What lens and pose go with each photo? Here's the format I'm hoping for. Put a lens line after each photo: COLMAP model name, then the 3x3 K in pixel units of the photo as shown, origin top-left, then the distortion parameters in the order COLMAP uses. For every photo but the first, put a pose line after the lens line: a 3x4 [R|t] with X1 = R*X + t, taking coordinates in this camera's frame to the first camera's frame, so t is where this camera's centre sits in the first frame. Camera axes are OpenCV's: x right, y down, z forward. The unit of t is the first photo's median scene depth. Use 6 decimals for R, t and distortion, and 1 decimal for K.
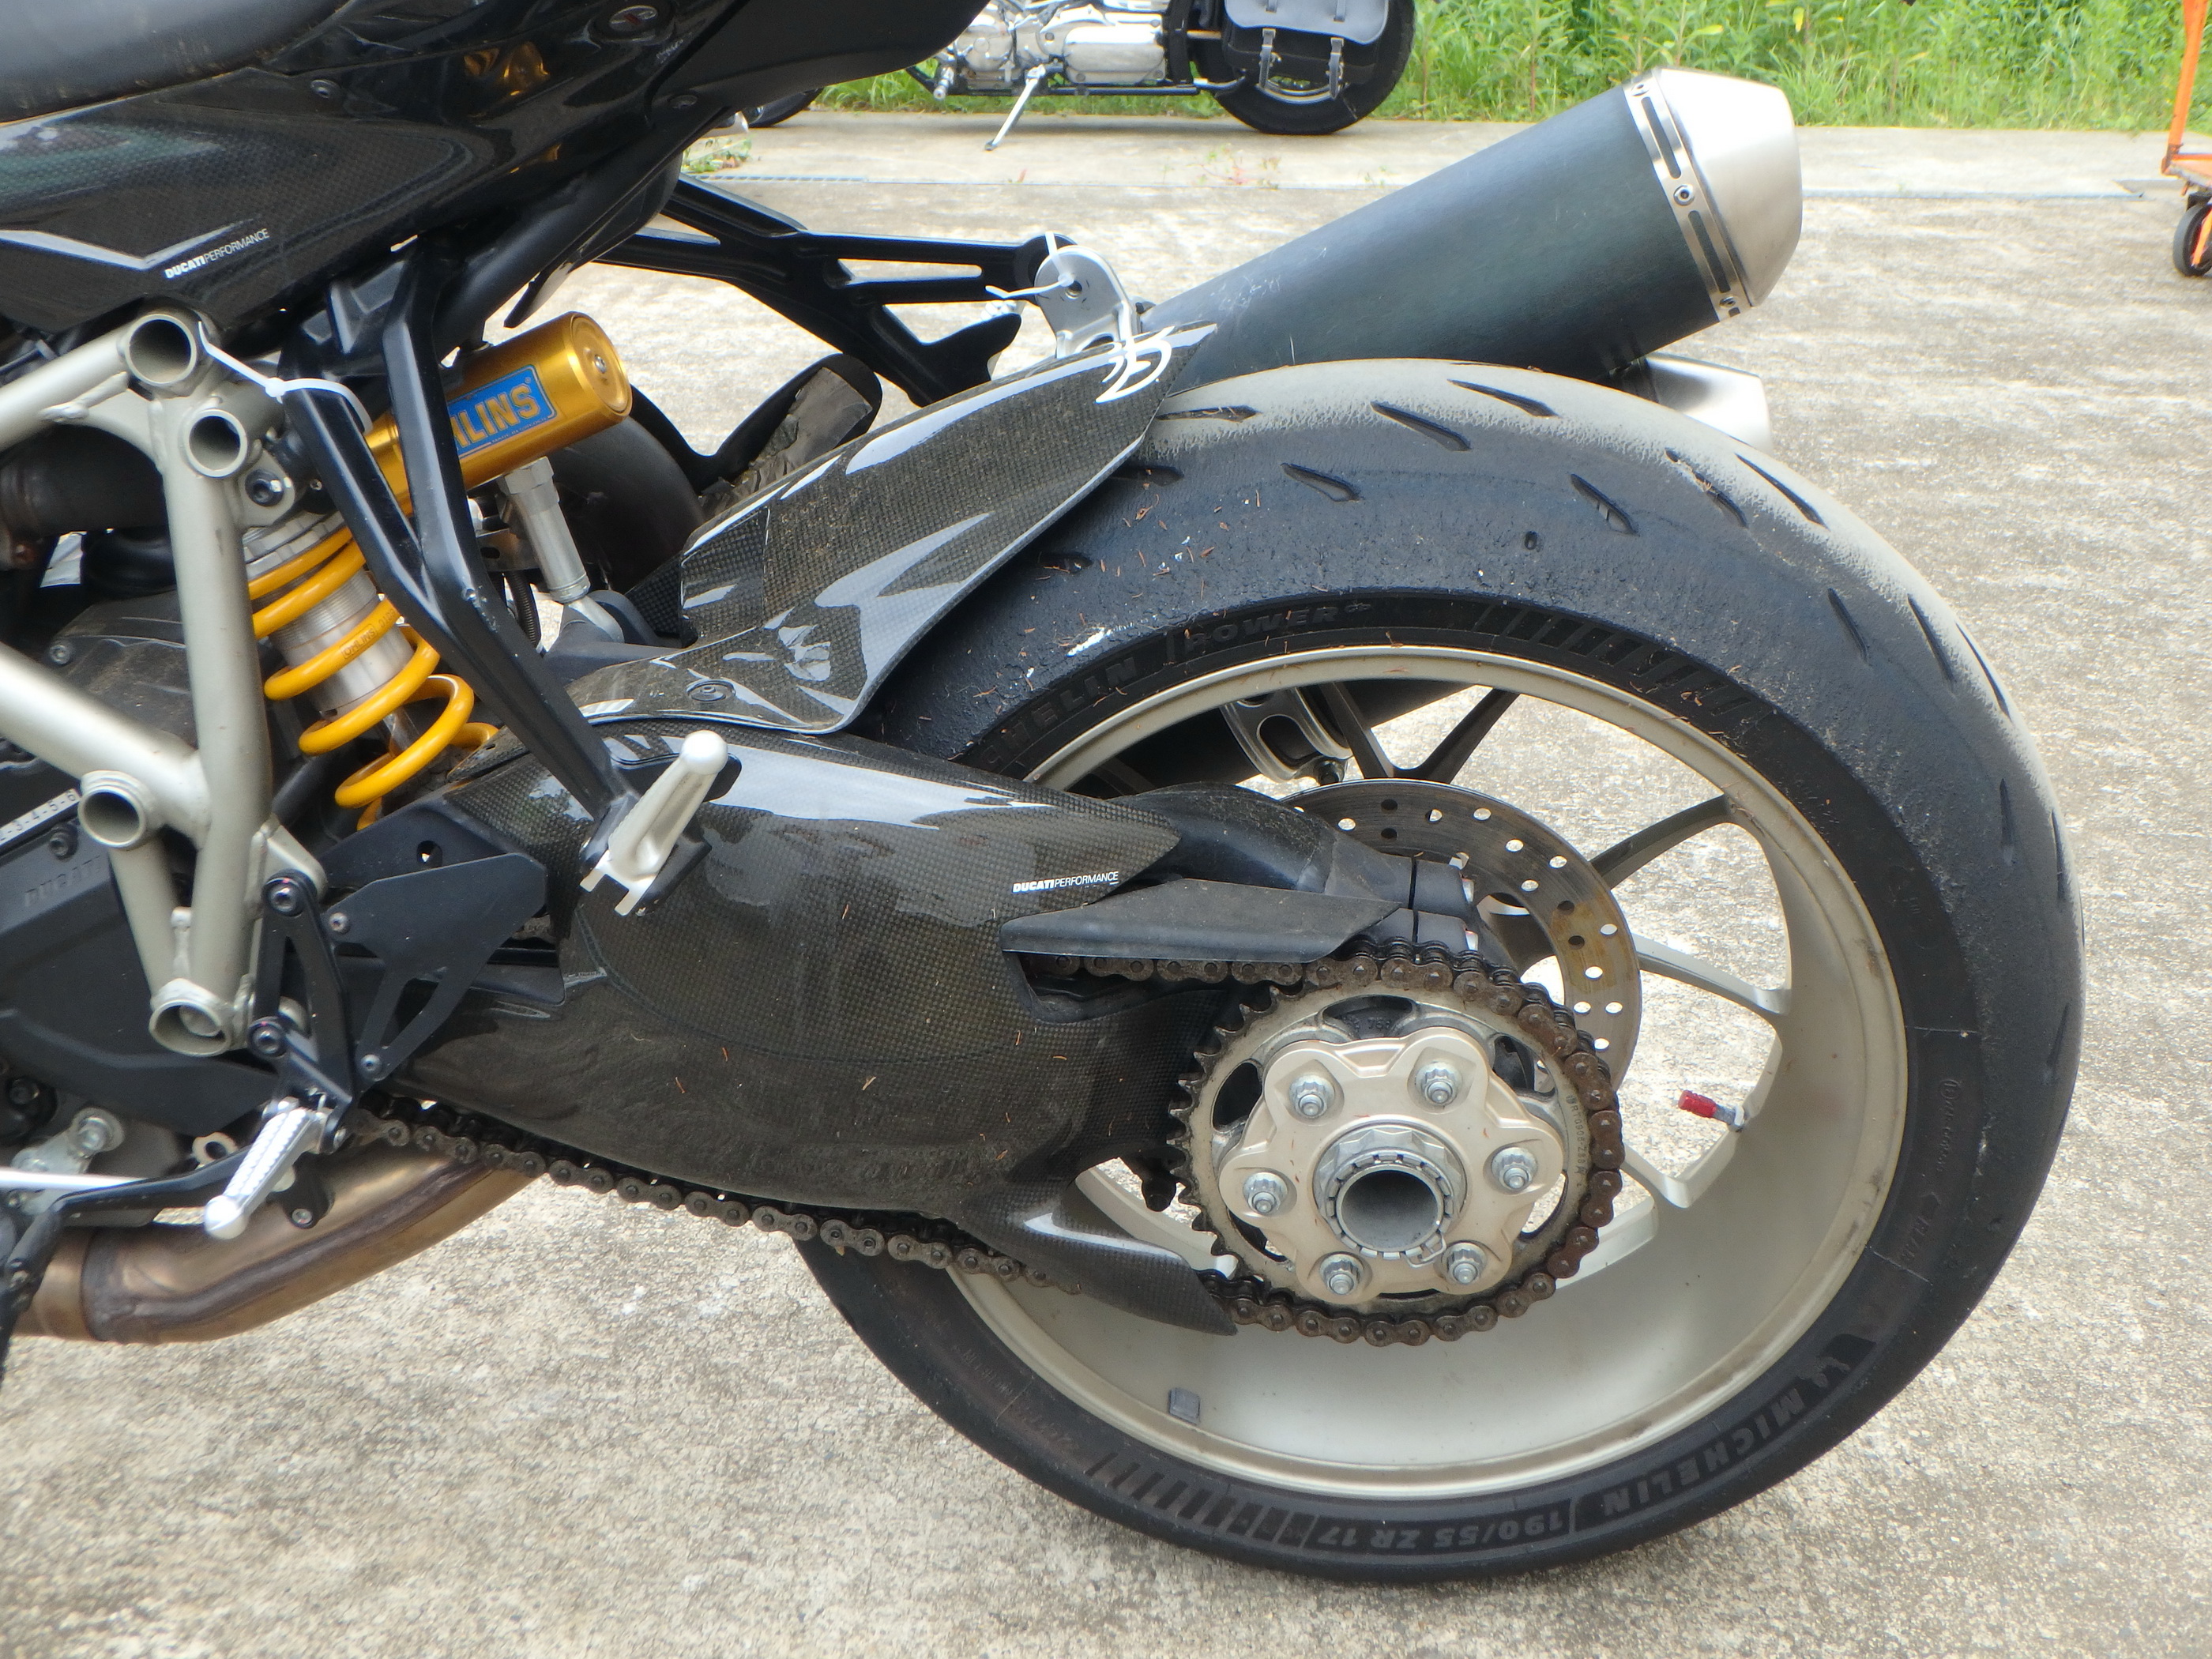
lens RADIAL K [[2644.6, 0, 1108.1], [0, 2644.6, 832.3], [0, 0, 1]] dist [-0.029696, 0.000000]
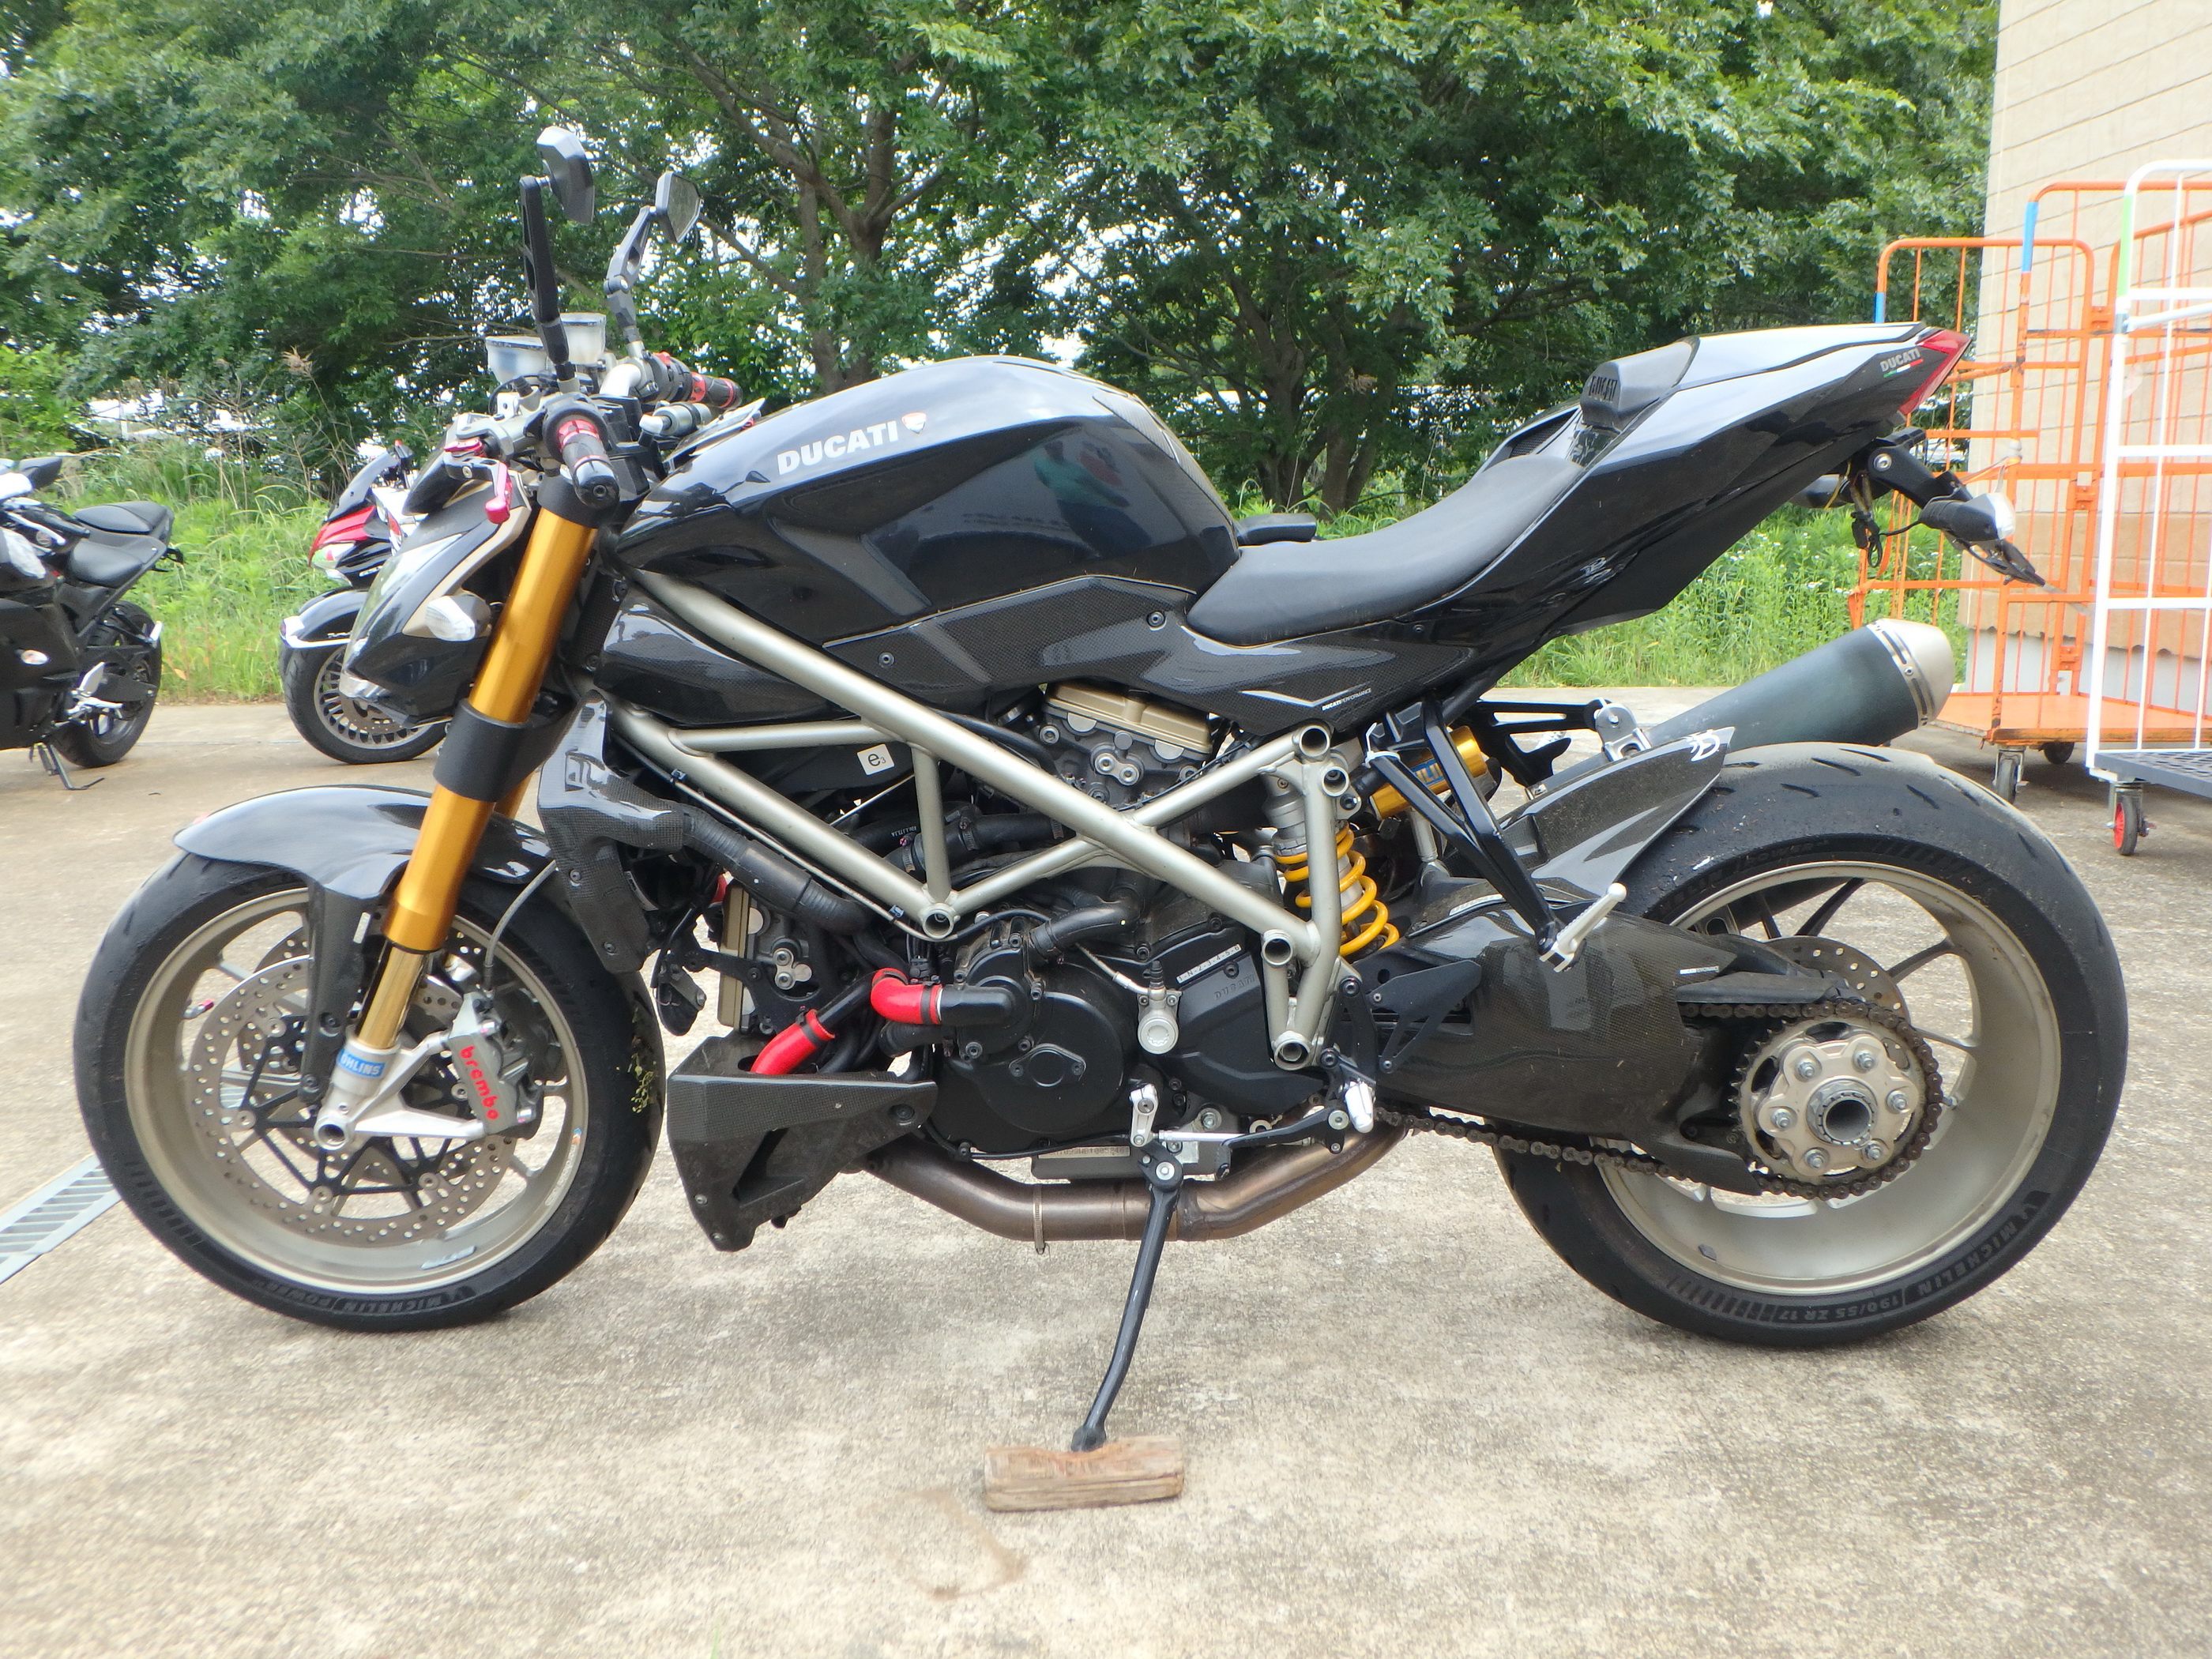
lens RADIAL K [[1895.2, 0, 1088.6], [0, 1895.2, 825.0], [0, 0, 1]] dist [-0.030455, 0.038033]
pose [[0.998530, -0.024314, 0.048434, -0.575031], [0.033555, 0.979177, -0.200214, 0.190880], [-0.042558, 0.201545, 0.978554, -0.533719]]
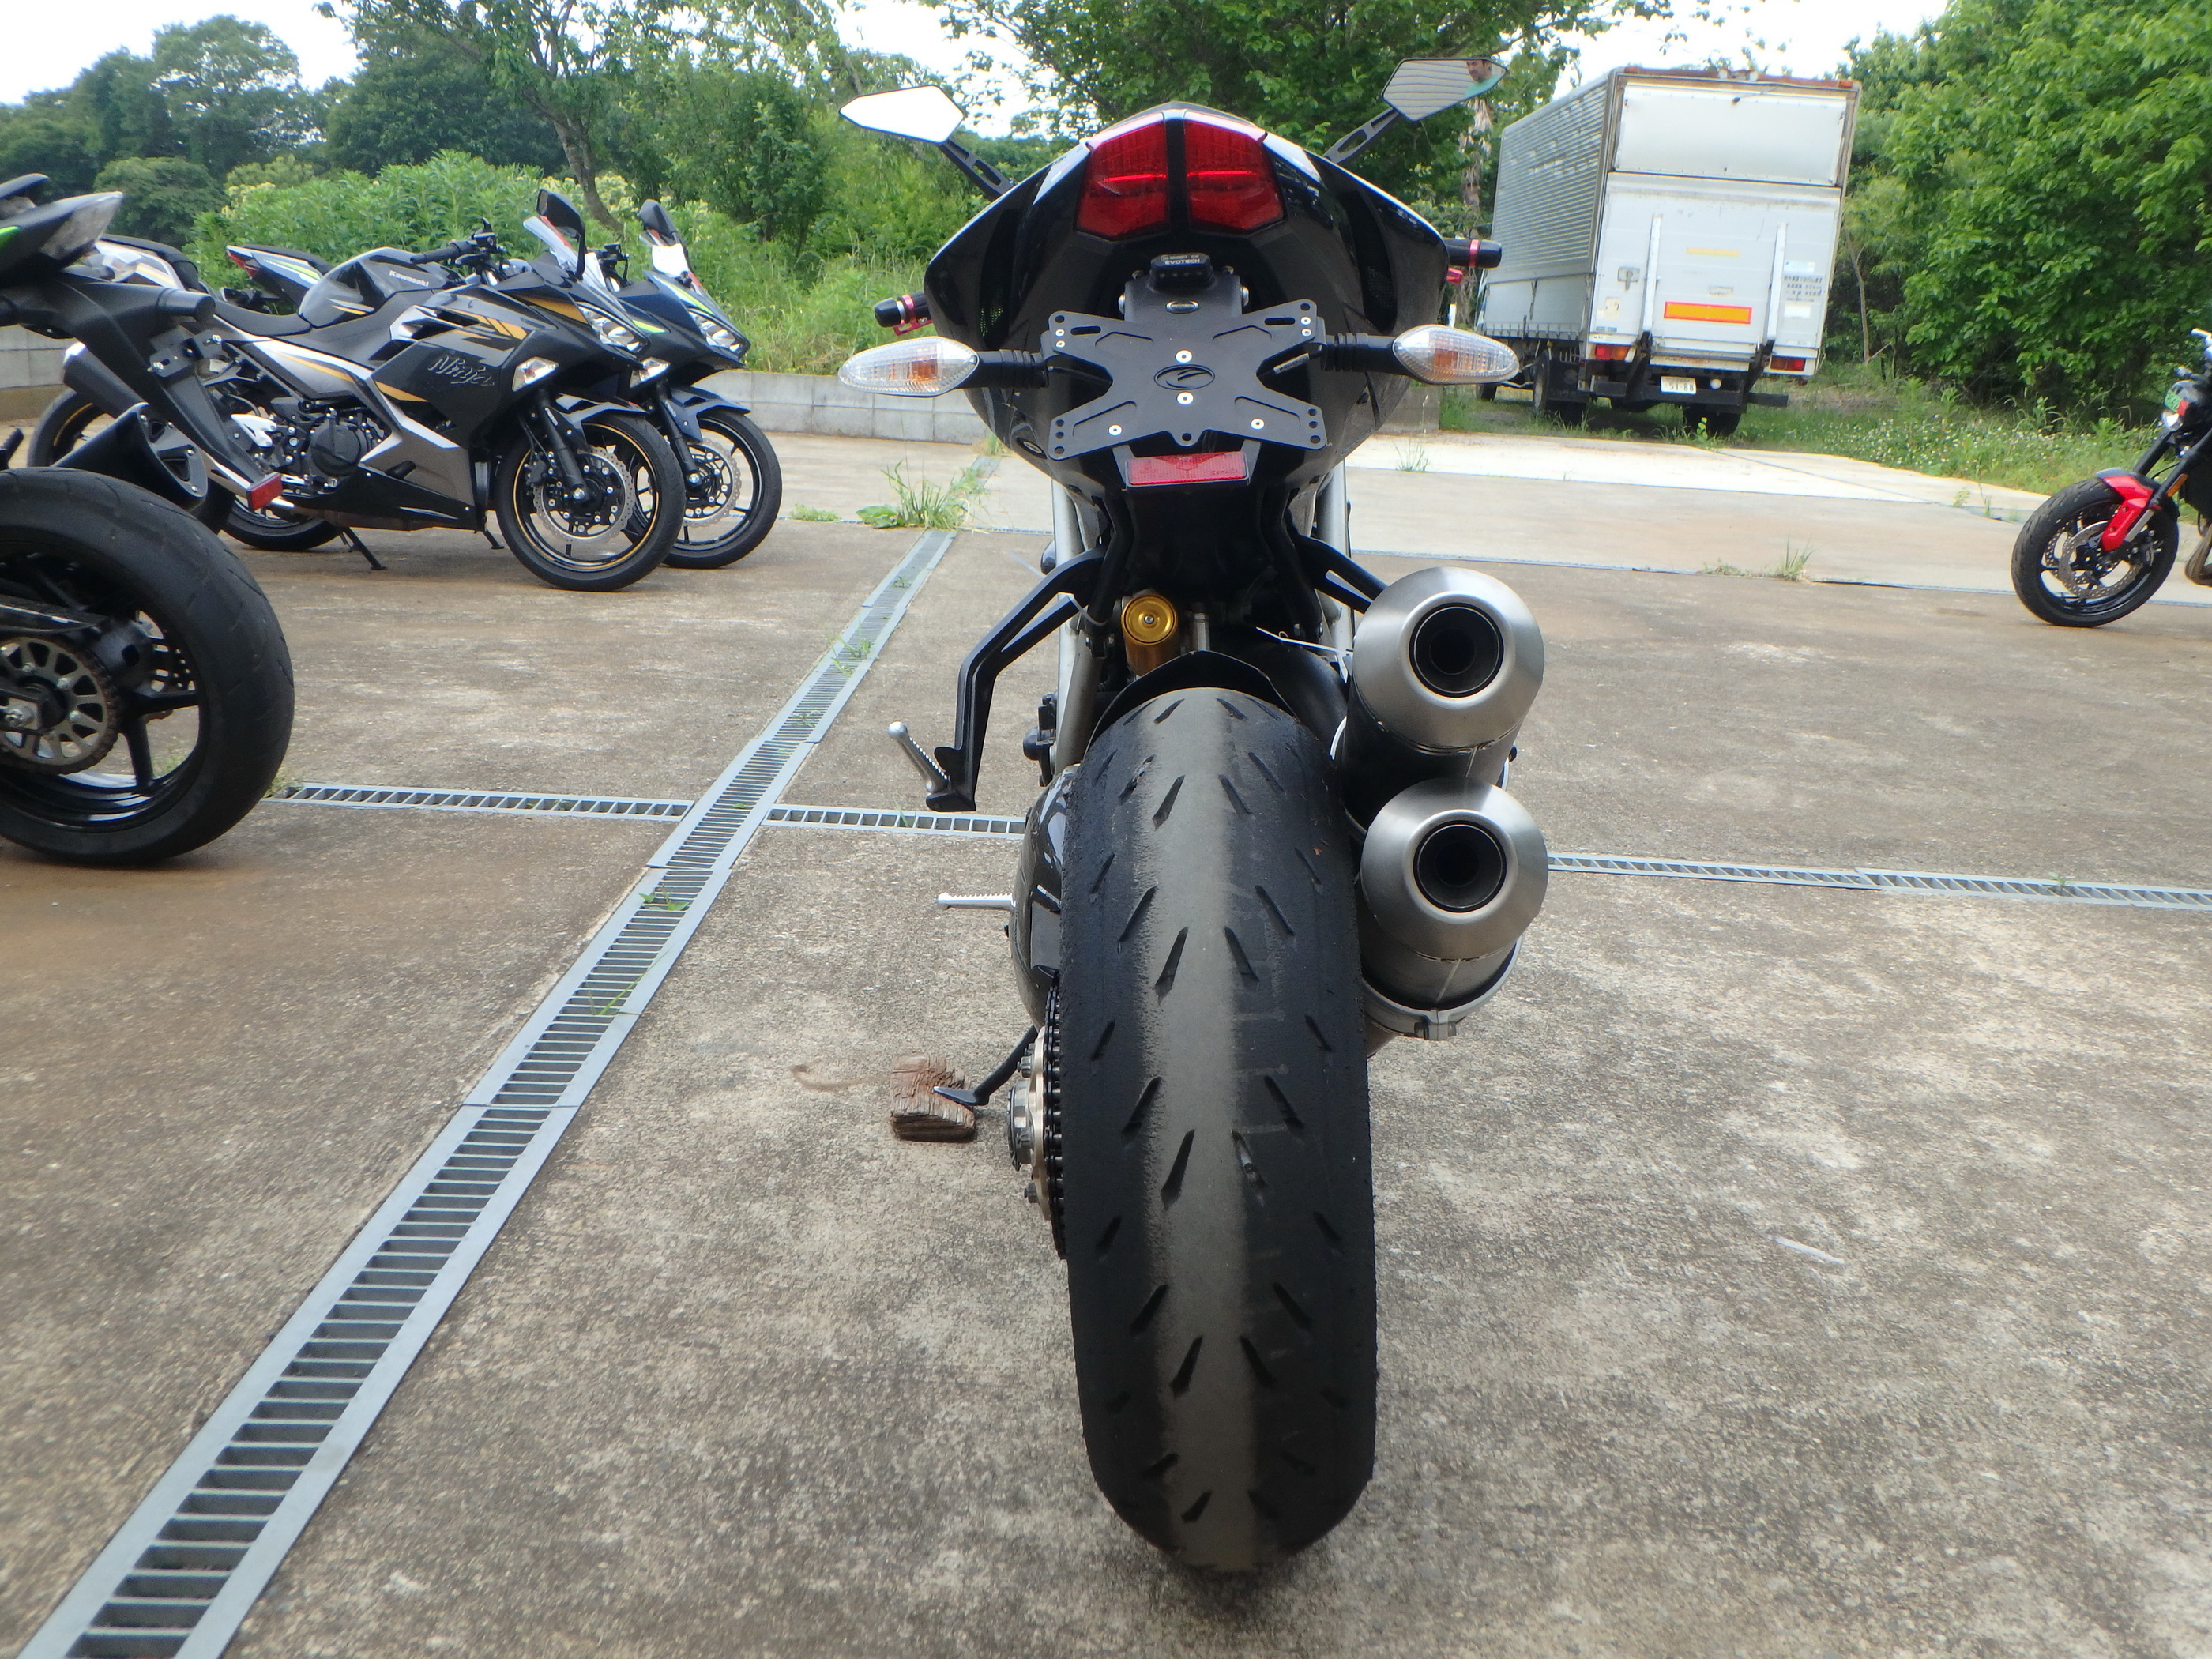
lens RADIAL K [[2044.5, 0, 1126.6], [0, 2044.5, 830.7], [0, 0, 1]] dist [-0.035798, 0.000000]
pose [[0.022455, 0.230808, -0.972740, 1.144955], [-0.404504, 0.891884, 0.202285, -0.271420], [0.914261, 0.388935, 0.113390, 0.678156]]
